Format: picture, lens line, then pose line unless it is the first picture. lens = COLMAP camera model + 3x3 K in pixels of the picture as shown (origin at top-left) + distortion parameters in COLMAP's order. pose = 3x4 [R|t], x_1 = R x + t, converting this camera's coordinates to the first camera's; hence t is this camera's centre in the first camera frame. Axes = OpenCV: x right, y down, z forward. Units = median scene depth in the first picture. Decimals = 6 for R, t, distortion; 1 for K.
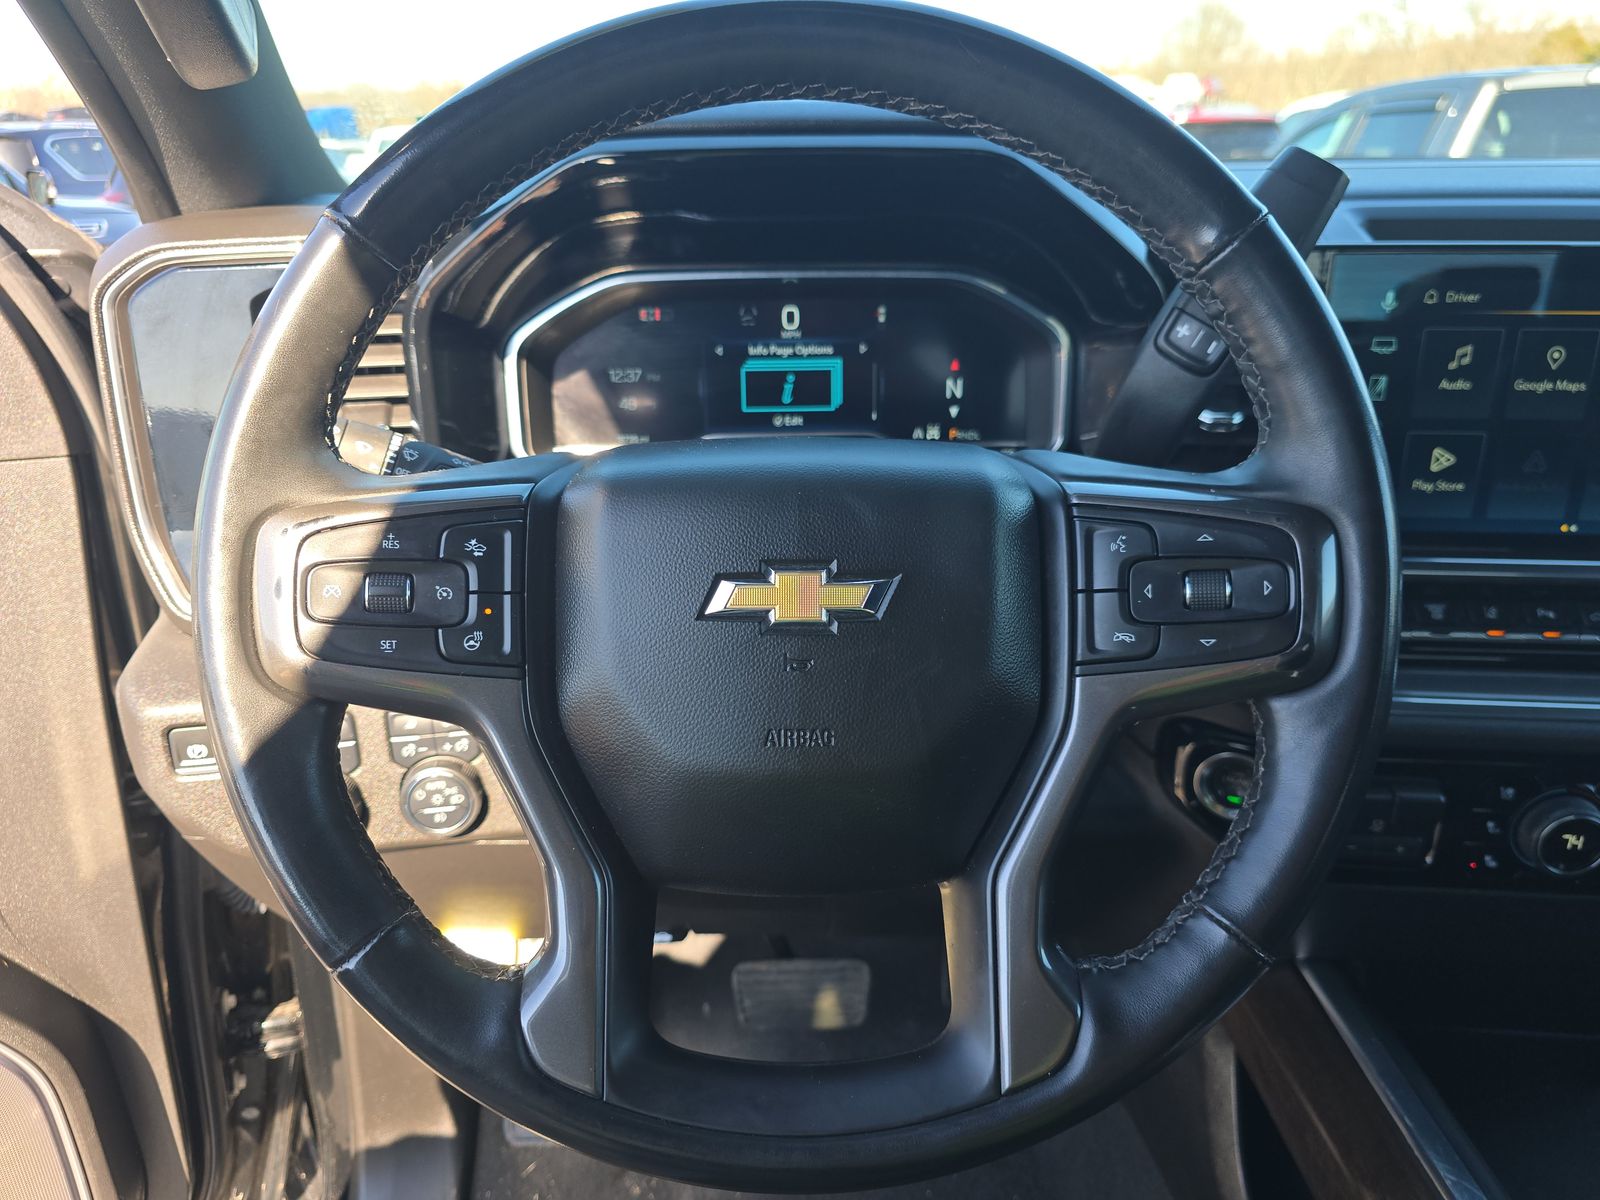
lens RADIAL K [[1088.6, 0, 806.1], [0, 1088.6, 604.3], [0, 0, 1]] dist [0.043270, -0.061020]
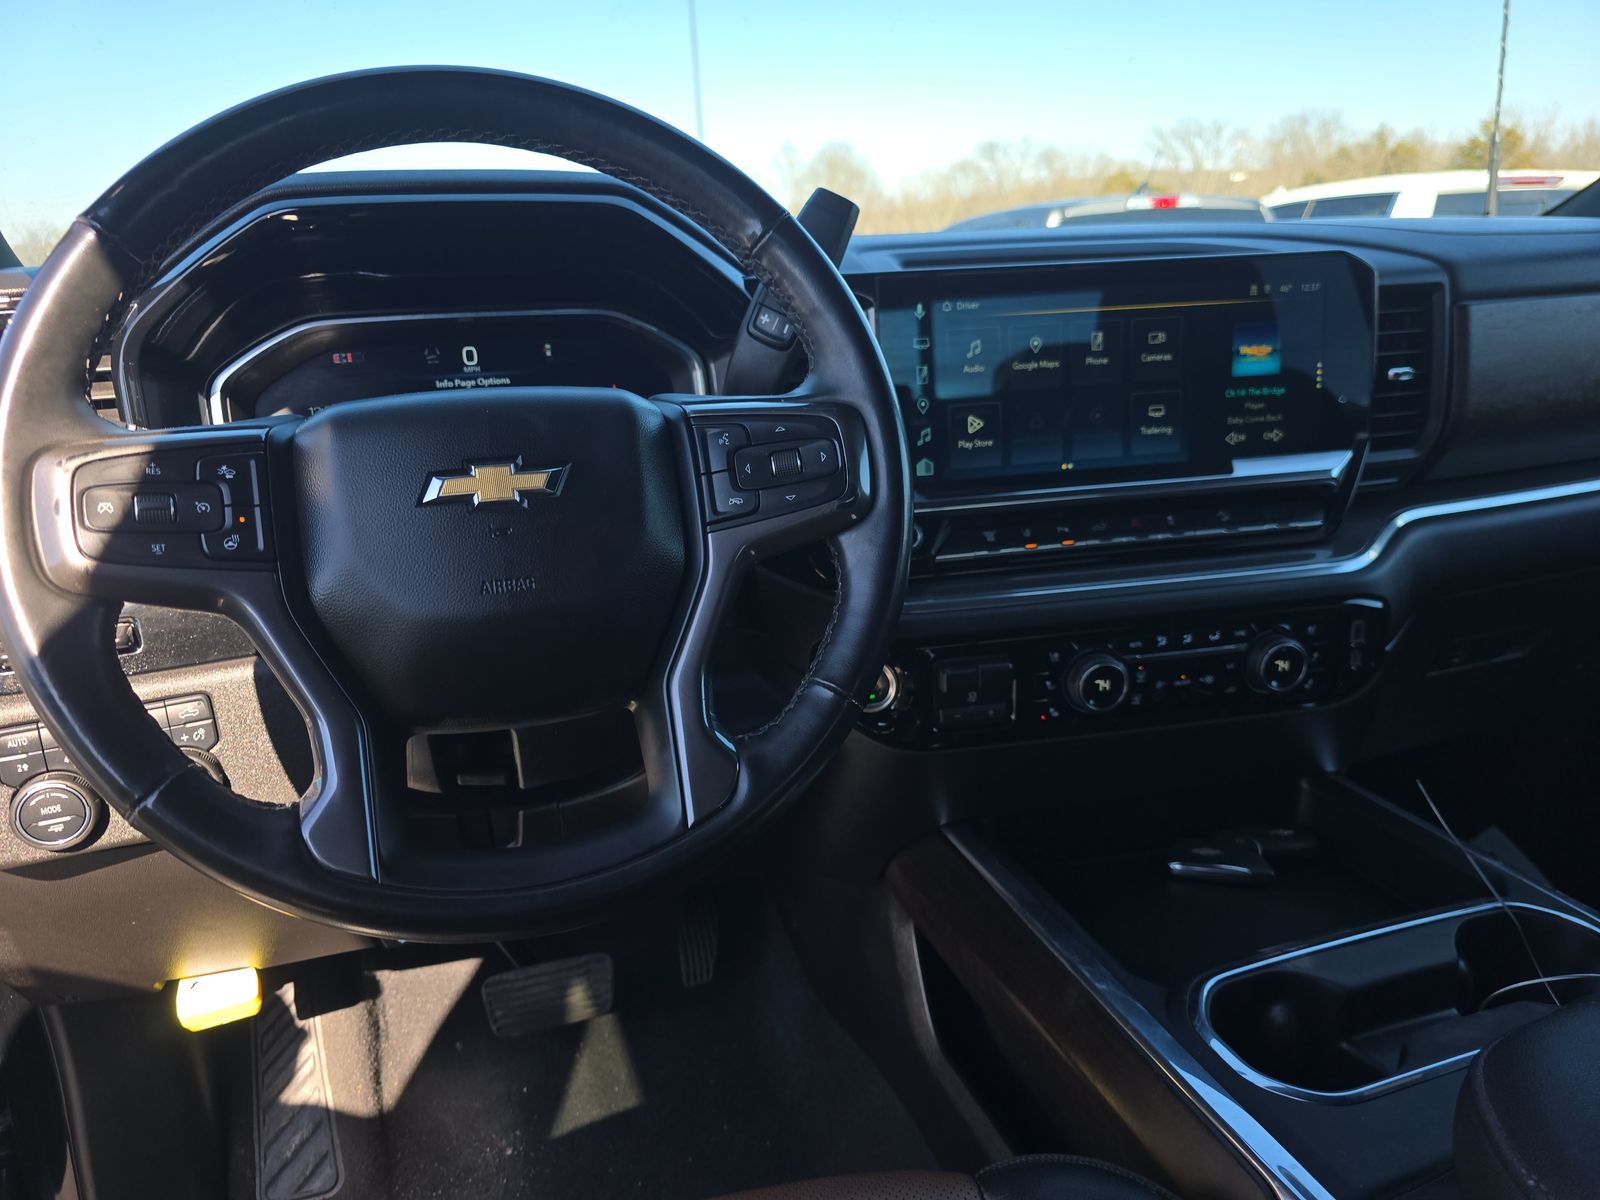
lens RADIAL K [[1087.6, 0, 802.5], [0, 1087.6, 613.7], [0, 0, 1]] dist [0.058434, -0.061152]
pose [[0.960352, -0.108384, 0.256858, -0.004781], [0.136131, 0.986337, -0.092776, 0.250095], [-0.243293, 0.124064, 0.961986, -0.290525]]
